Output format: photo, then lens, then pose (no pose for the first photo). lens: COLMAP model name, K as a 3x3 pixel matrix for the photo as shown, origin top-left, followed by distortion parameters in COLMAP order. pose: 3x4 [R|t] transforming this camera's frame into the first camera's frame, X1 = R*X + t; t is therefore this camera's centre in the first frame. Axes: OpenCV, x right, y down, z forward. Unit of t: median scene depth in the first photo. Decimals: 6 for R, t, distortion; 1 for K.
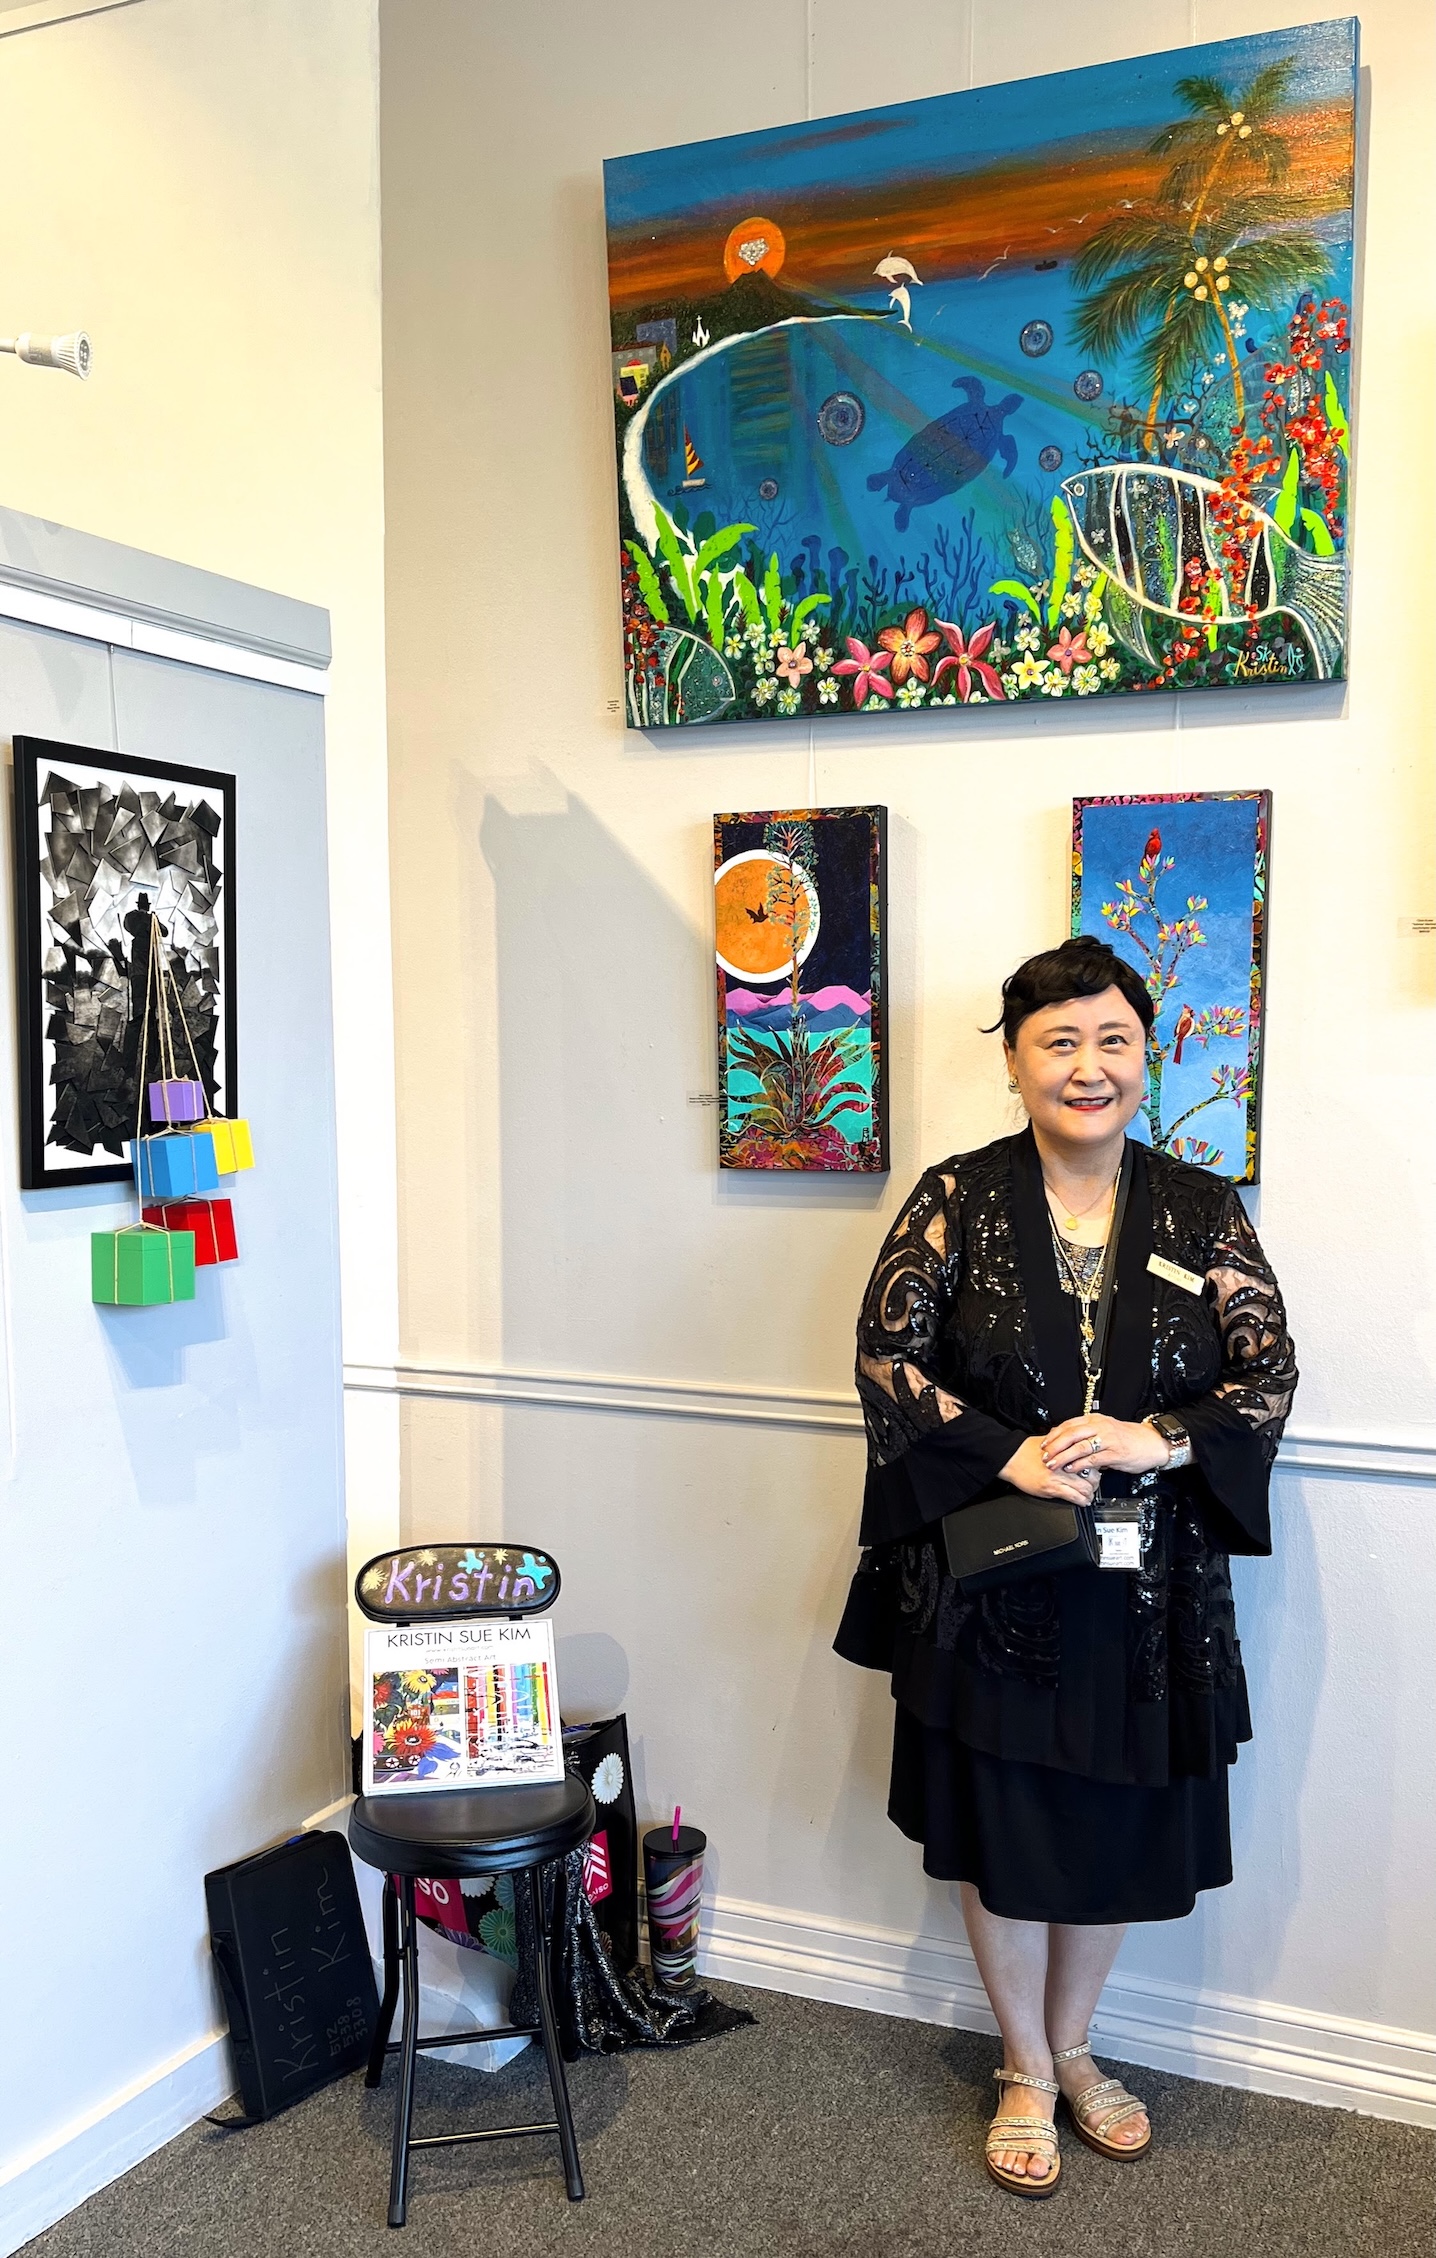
lens RADIAL K [[1981.7, 0, 809.1], [0, 1981.7, 1233.7], [0, 0, 1]] dist [0.036862, 0.003327]
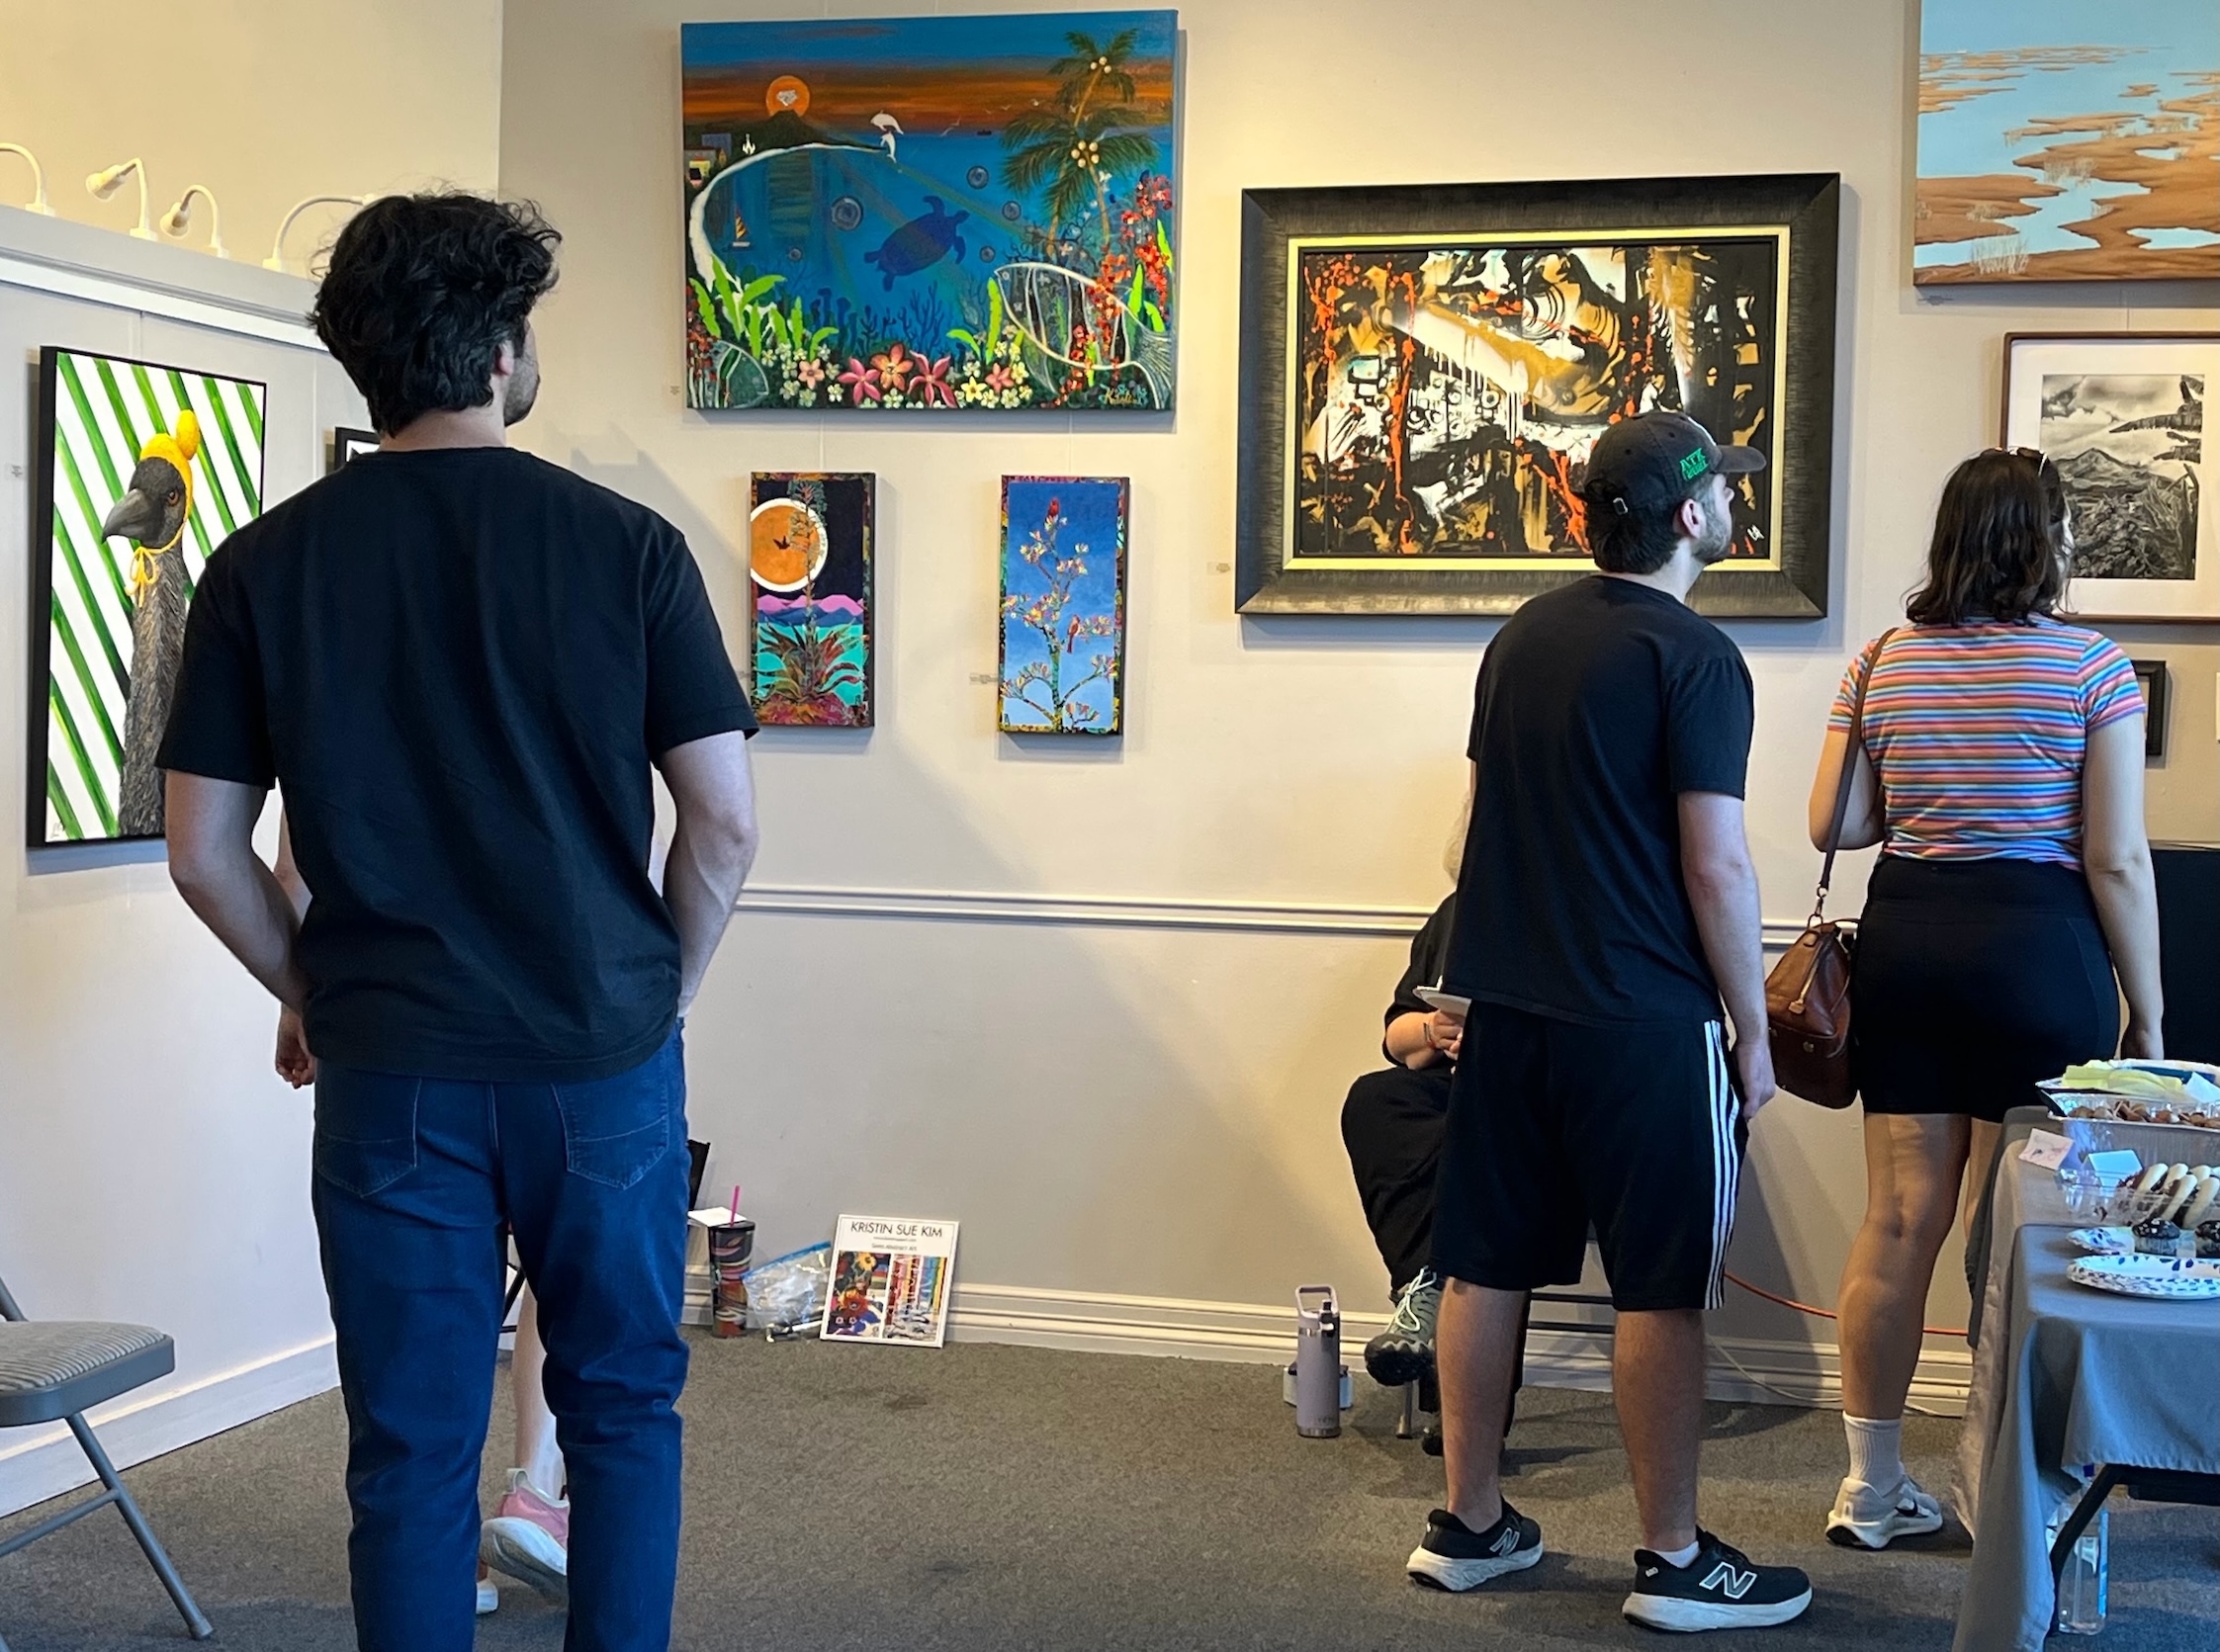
lens RADIAL K [[3361.6, 0, 1110.0], [0, 3361.6, 826.0], [0, 0, 1]] dist [0.188018, -0.311419]
pose [[0.989996, 0.014671, 0.140332, -0.140298], [-0.006494, 0.998263, -0.058553, 0.194830], [-0.140947, 0.057056, 0.988372, -1.522629]]
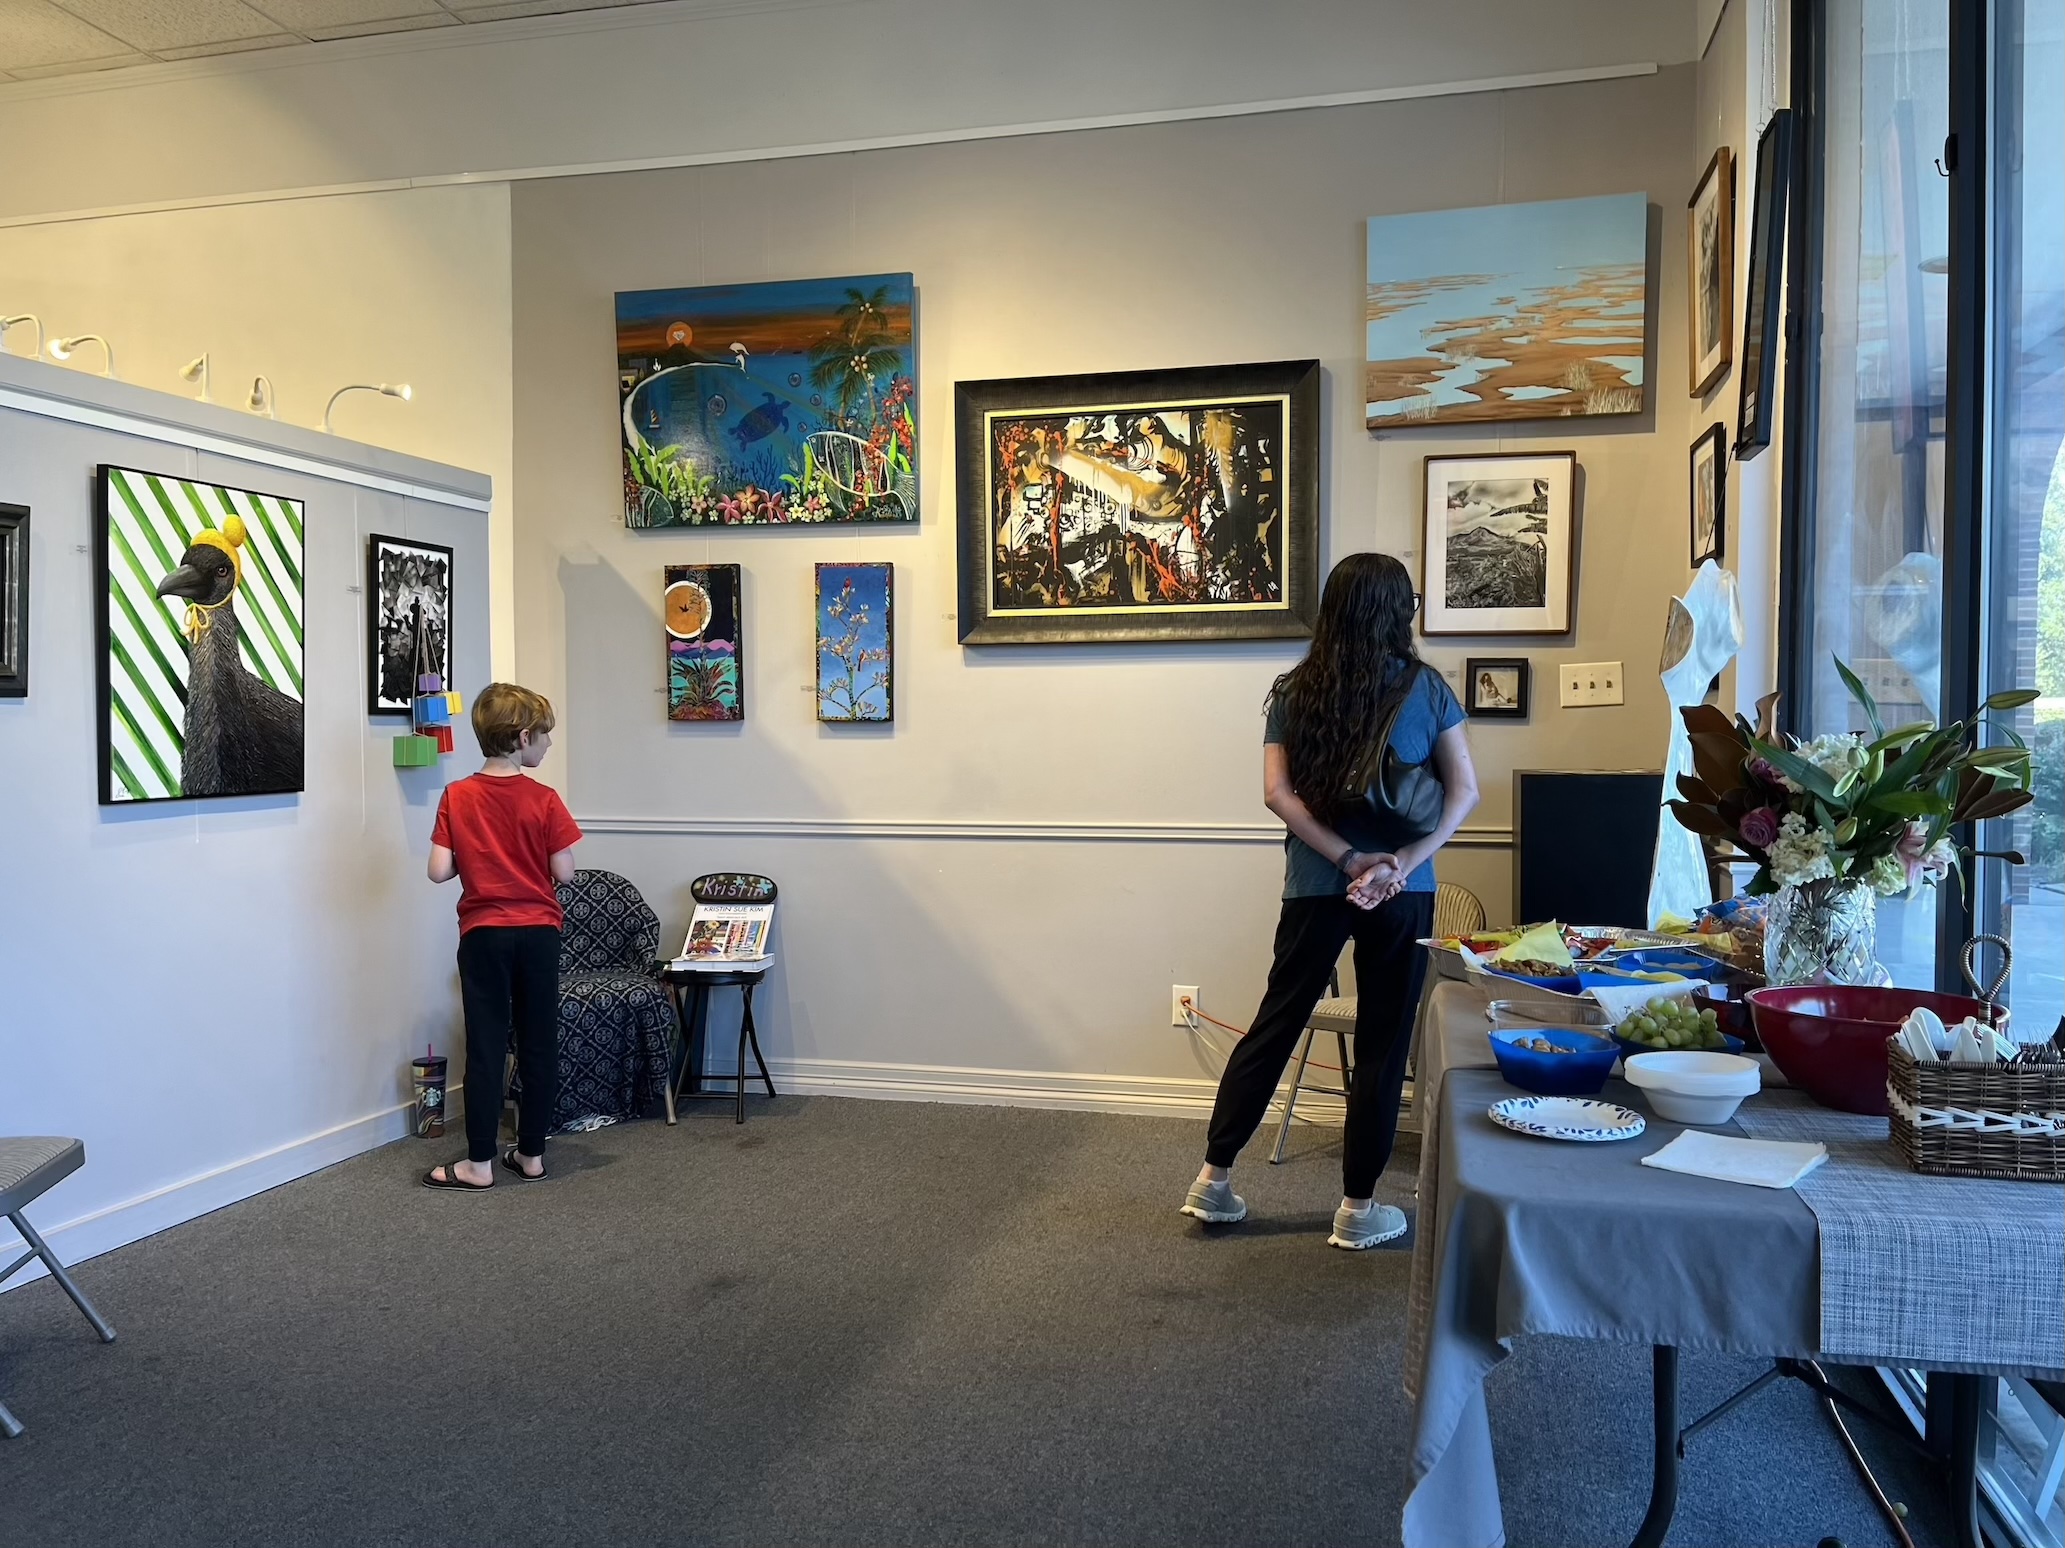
lens RADIAL K [[1564.0, 0, 1029.4], [0, 1564.0, 780.3], [0, 0, 1]] dist [0.128770, -0.153573]
pose [[0.989264, -0.006642, 0.145987, 0.110529], [0.015819, 0.997964, -0.061790, 0.171582], [-0.145279, 0.063436, 0.987355, -0.936892]]
